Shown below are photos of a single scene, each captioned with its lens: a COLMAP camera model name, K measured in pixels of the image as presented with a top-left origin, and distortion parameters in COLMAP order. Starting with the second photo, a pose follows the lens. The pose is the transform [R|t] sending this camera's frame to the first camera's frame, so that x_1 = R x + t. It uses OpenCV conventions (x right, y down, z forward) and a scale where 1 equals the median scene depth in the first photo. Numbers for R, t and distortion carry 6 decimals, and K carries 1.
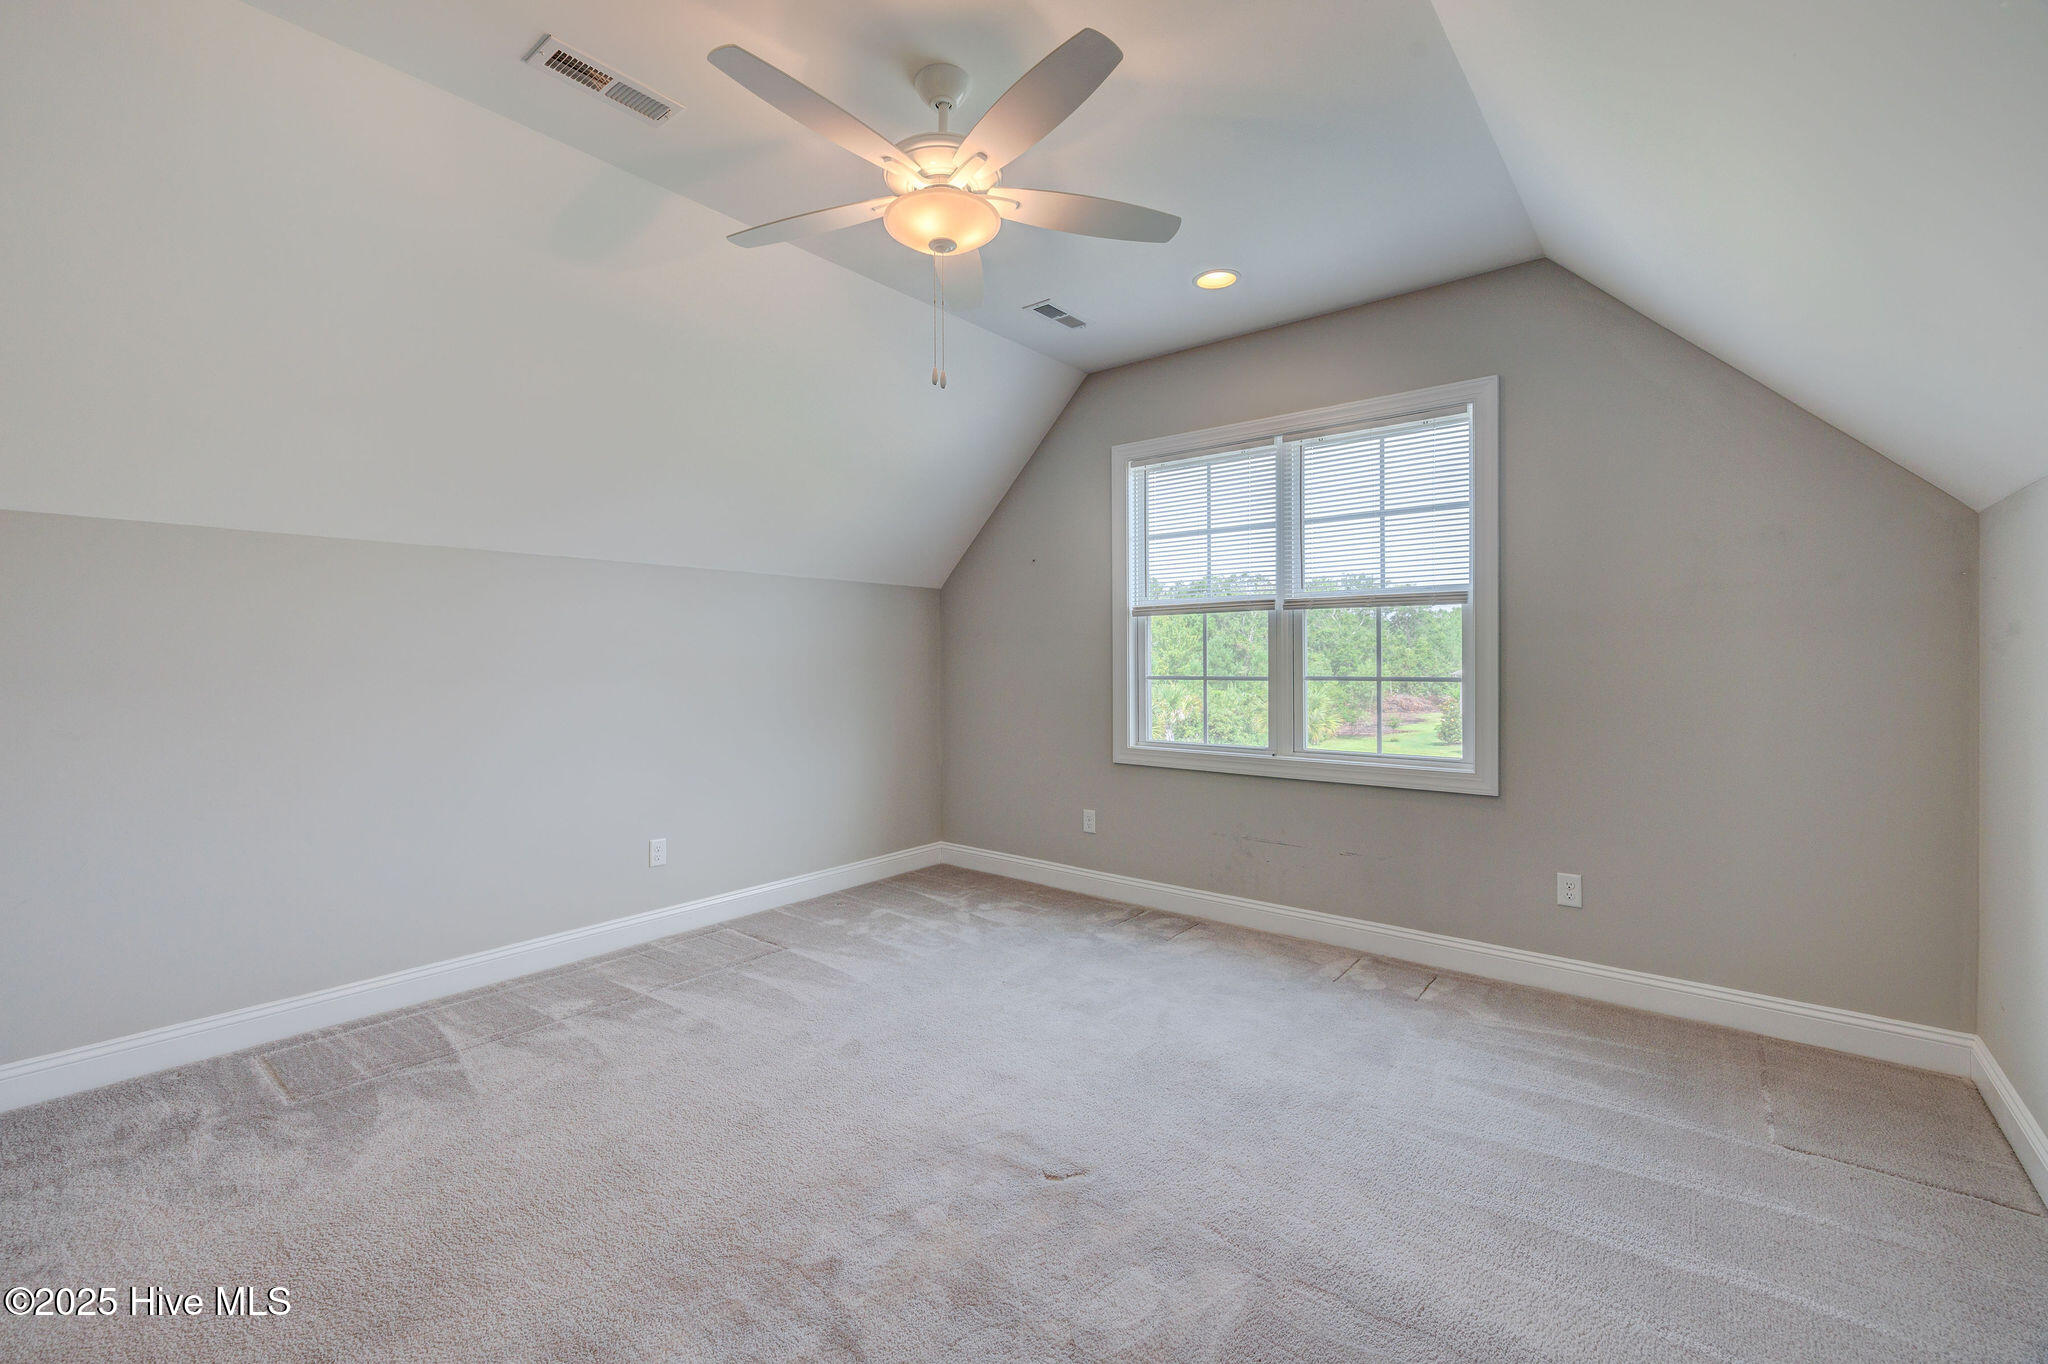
lens RADIAL K [[870.4, 0, 982.2], [0, 870.4, 675.0], [0, 0, 1]] dist [-0.001878, 0.000031]
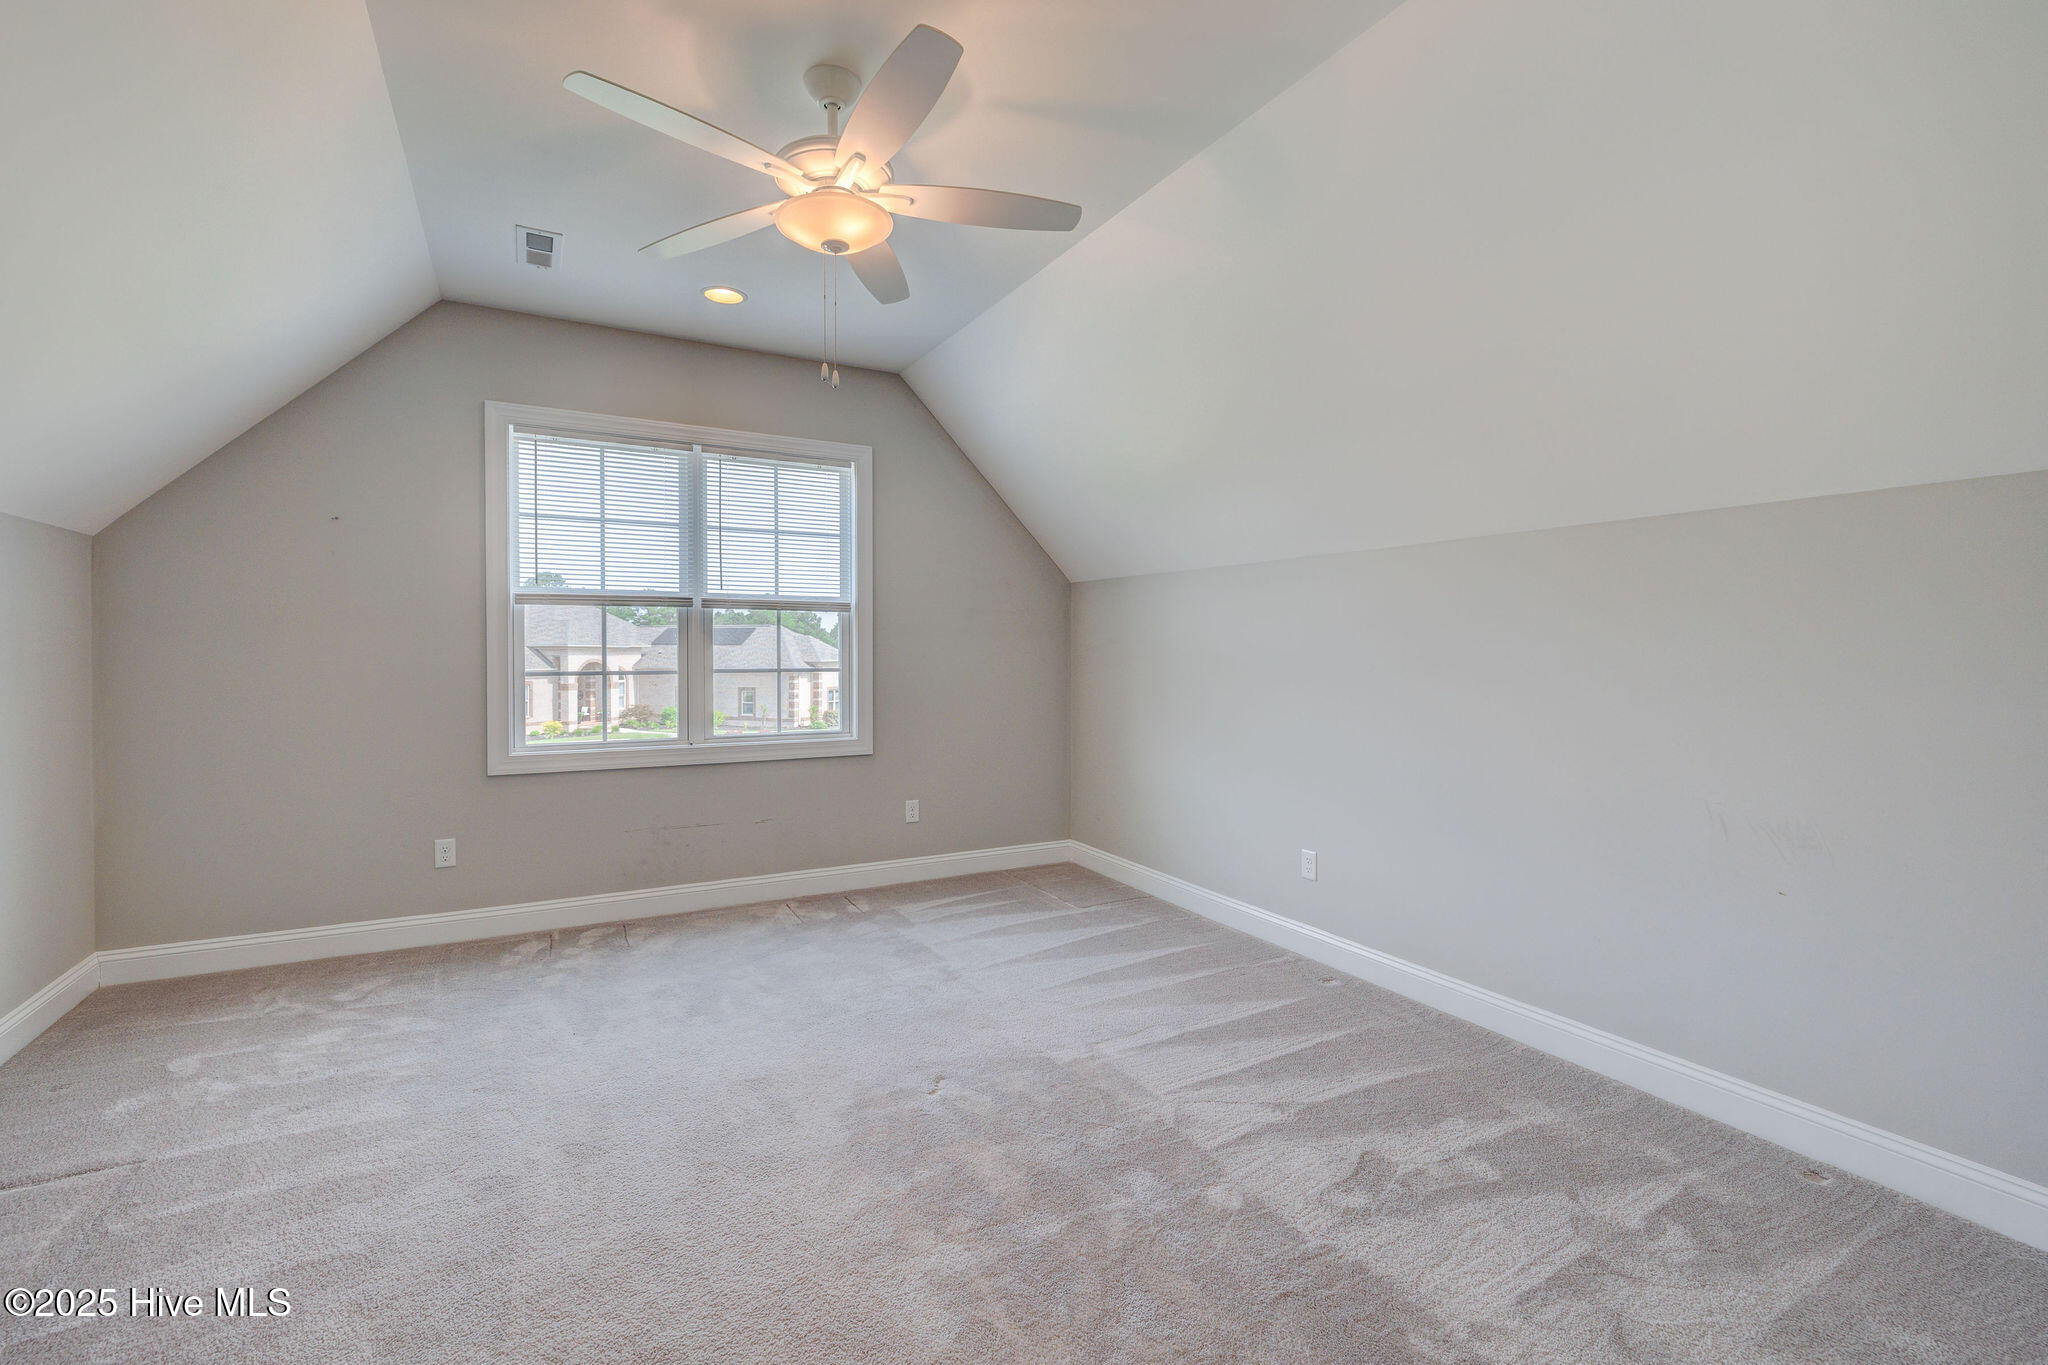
lens RADIAL K [[870.4, 0, 1025.9], [0, 870.4, 671.4], [0, 0, 1]] dist [-0.001878, 0.000031]
pose [[0.347902, -0.014195, 0.937424, -0.484211], [0.012398, 0.999868, 0.010539, -0.002702], [-0.937449, 0.007956, 0.348032, 0.231041]]
